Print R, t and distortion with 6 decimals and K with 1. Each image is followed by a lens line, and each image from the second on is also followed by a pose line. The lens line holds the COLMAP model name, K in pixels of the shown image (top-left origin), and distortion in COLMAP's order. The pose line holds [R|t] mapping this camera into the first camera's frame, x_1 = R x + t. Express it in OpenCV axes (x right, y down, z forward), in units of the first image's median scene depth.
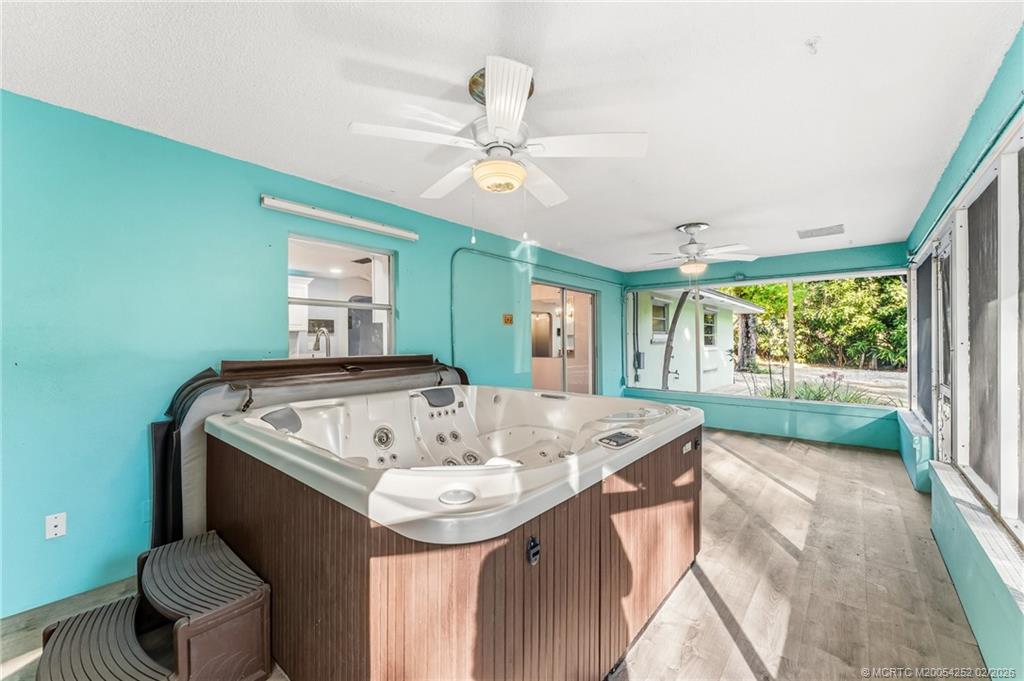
lens RADIAL K [[409.4, 0, 511.0], [0, 409.4, 337.5], [0, 0, 1]] dist [-0.001128, -0.000125]
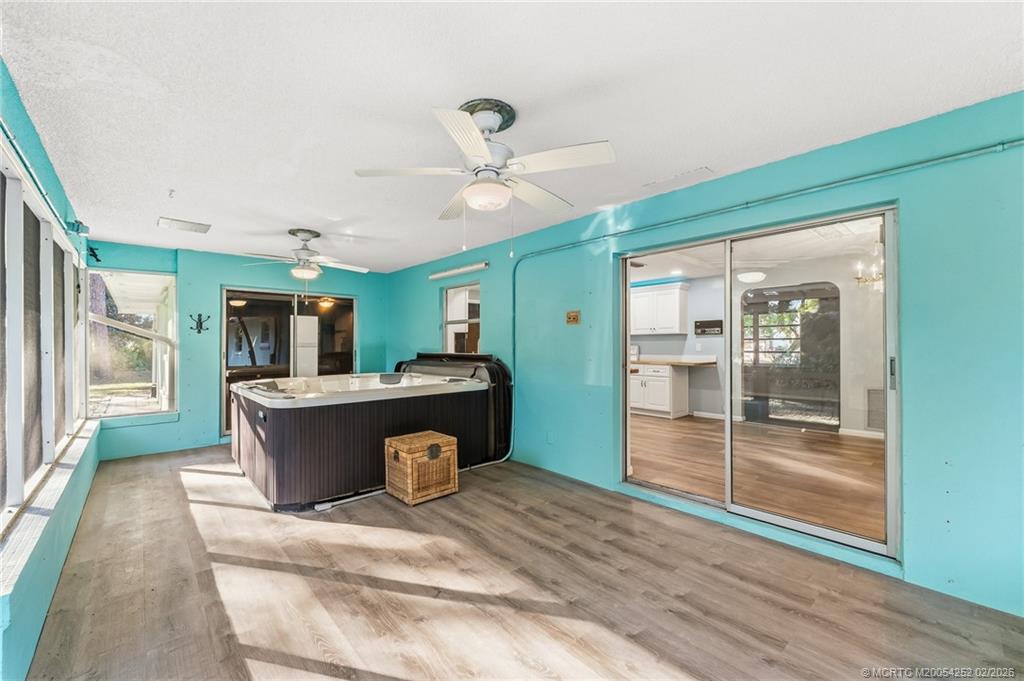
lens RADIAL K [[416.9, 0, 510.5], [0, 416.9, 340.0], [0, 0, 1]] dist [-0.000931, -0.000218]
pose [[-0.141047, -0.008075, -0.989970, 0.981851], [0.012512, 0.999872, -0.009938, 0.009048], [0.989924, -0.013788, -0.140928, 1.140580]]
